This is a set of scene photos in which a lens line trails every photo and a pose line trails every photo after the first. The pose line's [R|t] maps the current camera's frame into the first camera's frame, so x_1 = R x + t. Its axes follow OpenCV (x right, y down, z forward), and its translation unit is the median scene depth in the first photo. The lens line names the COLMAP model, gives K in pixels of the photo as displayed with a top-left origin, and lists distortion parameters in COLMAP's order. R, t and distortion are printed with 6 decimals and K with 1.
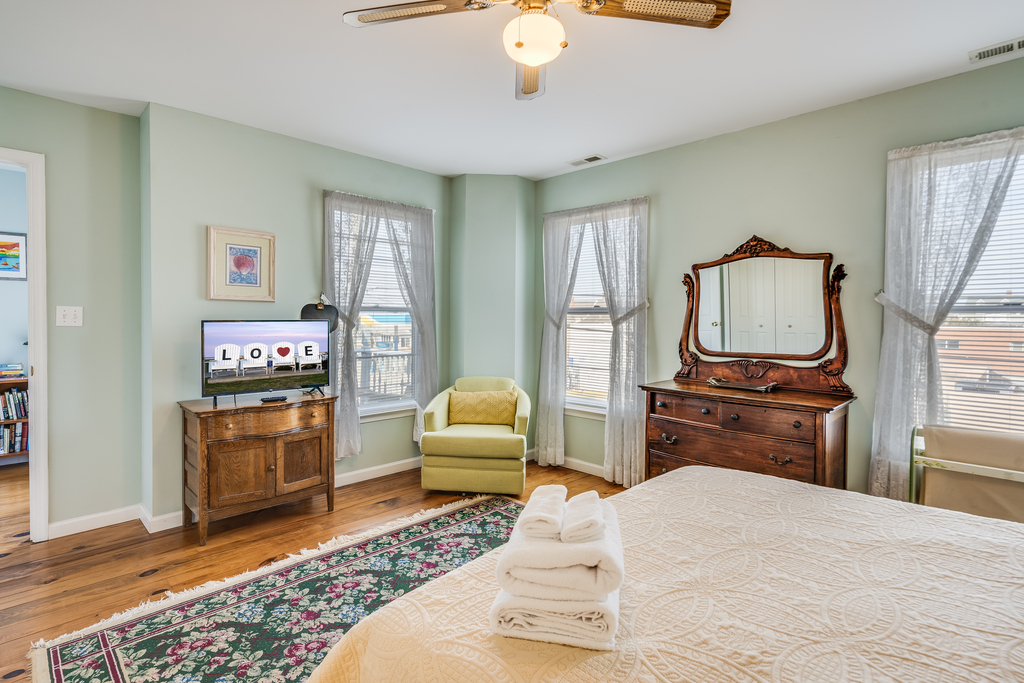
lens RADIAL K [[511.8, 0, 496.9], [0, 511.8, 325.0], [0, 0, 1]] dist [0.004639, -0.000350]
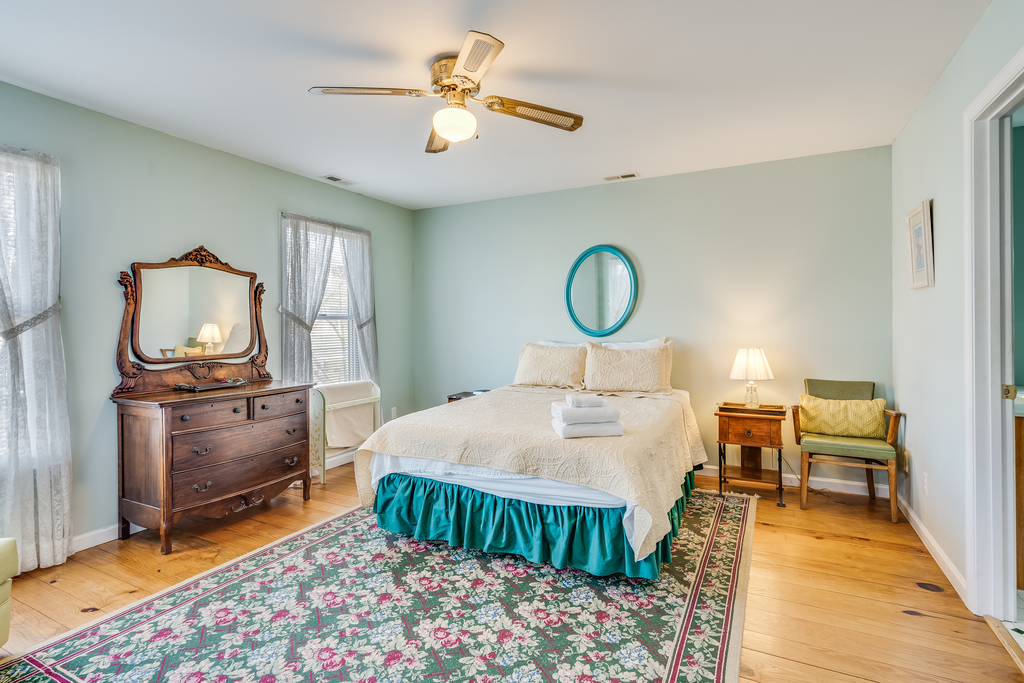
lens RADIAL K [[499.4, 0, 512.0], [0, 499.4, 341.5], [0, 0, 1]] dist [0.013961, -0.000168]
pose [[-0.320863, -0.039832, 0.946288, -0.736096], [0.012440, 0.998852, 0.046262, -0.016634], [-0.947044, 0.026615, -0.319999, 0.757911]]
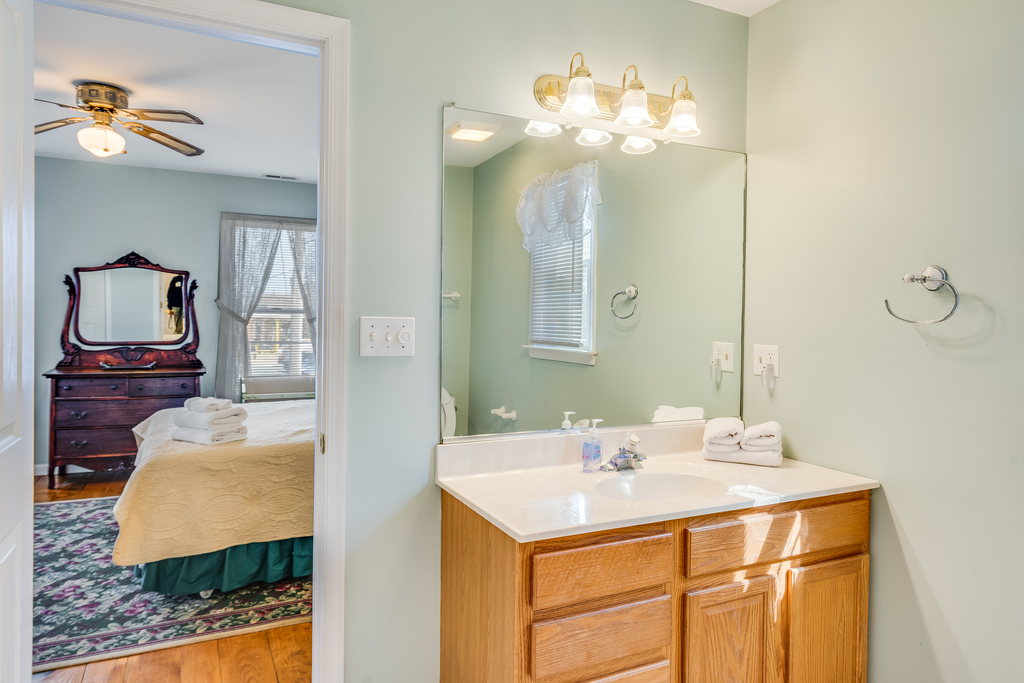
lens RADIAL K [[654.0, 0, 512.0], [0, 654.0, 341.5], [0, 0, 1]] dist [0.002882, 0.002163]
pose [[0.312200, -0.040615, 0.949148, -0.820727], [-0.004361, 0.999014, 0.044183, -0.024159], [-0.950006, -0.017933, 0.311715, -0.459322]]
